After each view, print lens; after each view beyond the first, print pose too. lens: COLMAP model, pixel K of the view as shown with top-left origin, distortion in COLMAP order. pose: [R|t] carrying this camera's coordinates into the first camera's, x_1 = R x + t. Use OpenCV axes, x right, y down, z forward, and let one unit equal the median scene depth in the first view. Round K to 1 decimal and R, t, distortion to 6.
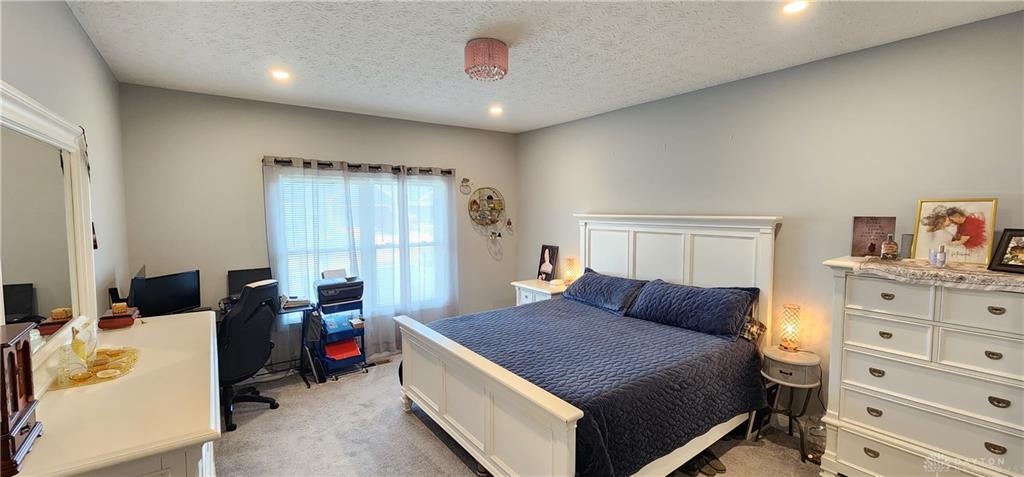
lens RADIAL K [[420.7, 0, 516.8], [0, 420.7, 236.9], [0, 0, 1]] dist [-0.000264, 0.000016]
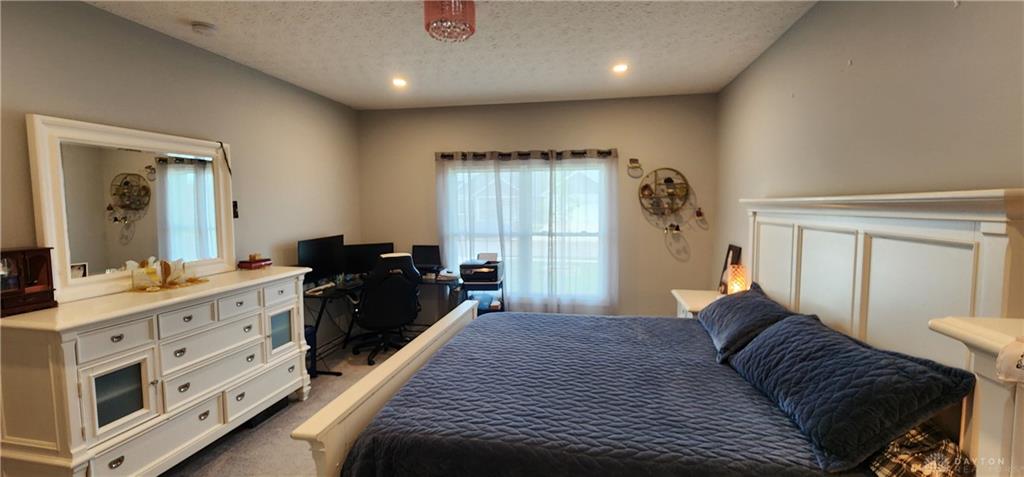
lens RADIAL K [[431.9, 0, 512.0], [0, 431.9, 238.5], [0, 0, 1]] dist [-0.000338, -0.000031]
pose [[0.680069, 0.055370, -0.731054, 0.366687], [-0.044194, 0.998427, 0.034509, 0.000408], [0.731815, 0.008840, 0.681446, 0.251414]]
